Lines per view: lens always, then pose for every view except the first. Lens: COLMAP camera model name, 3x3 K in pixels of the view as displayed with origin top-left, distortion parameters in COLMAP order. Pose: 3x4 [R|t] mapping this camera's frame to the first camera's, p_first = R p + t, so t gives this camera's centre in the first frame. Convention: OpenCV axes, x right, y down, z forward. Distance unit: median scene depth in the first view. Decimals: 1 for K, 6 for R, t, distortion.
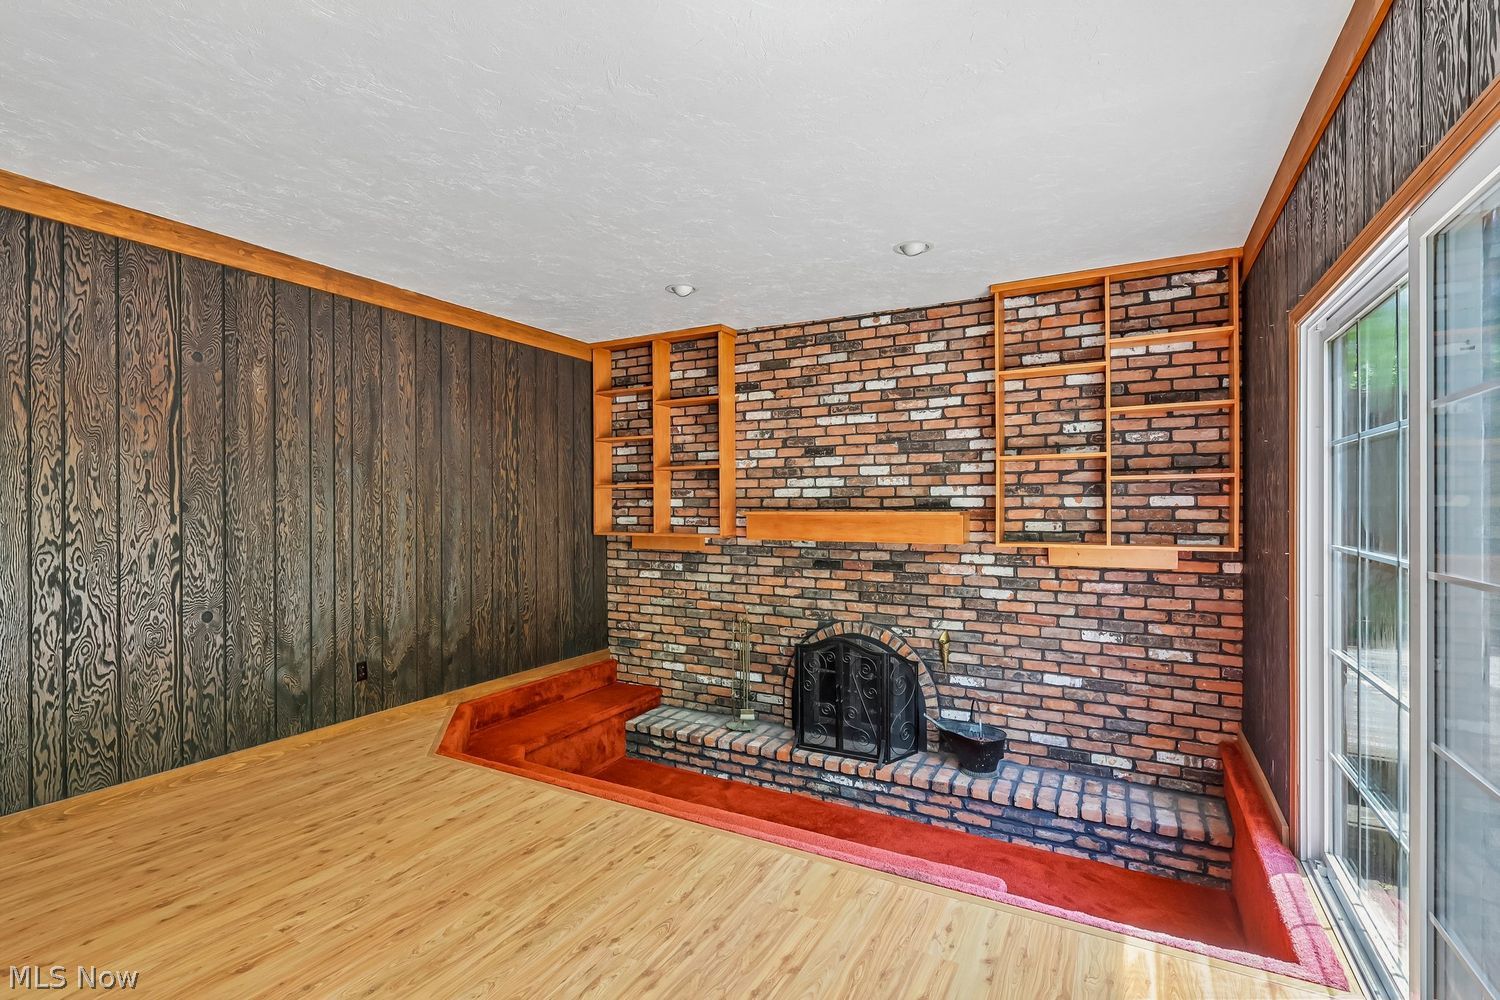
lens RADIAL K [[695.1, 0, 751.6], [0, 695.1, 504.3], [0, 0, 1]] dist [0.000200, 0.000394]
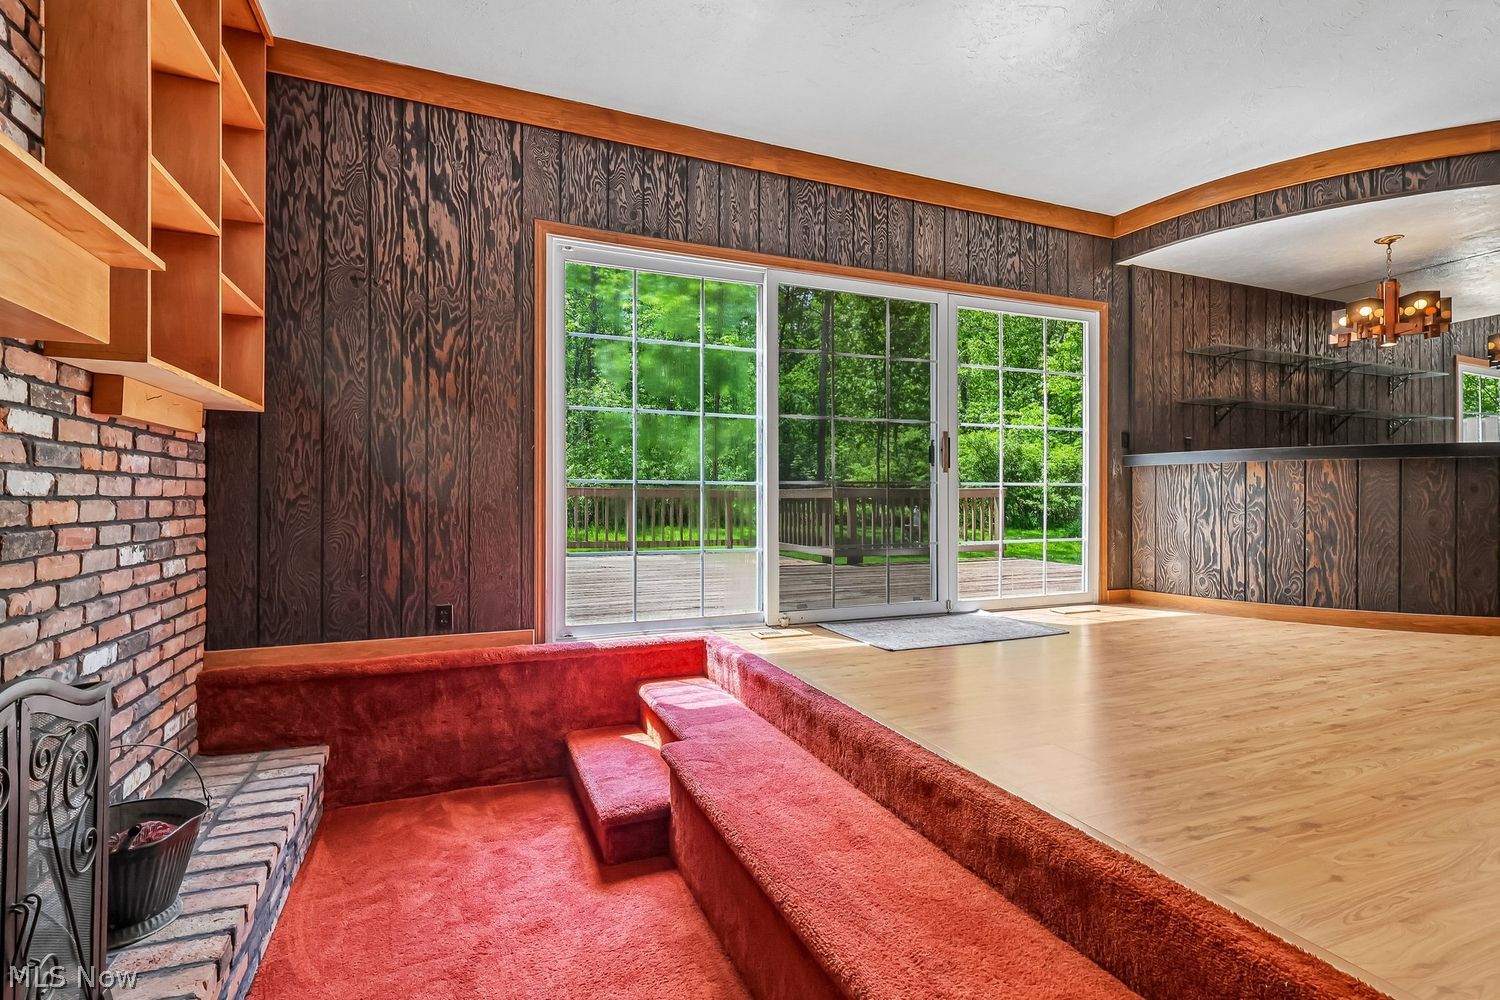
lens RADIAL K [[695.1, 0, 751.6], [0, 695.1, 504.3], [0, 0, 1]] dist [0.000200, 0.000394]
pose [[-0.774744, -0.006142, 0.632245, -0.365801], [-0.001120, 0.999965, 0.008342, 0.257923], [-0.632274, 0.005754, -0.774724, 1.963919]]
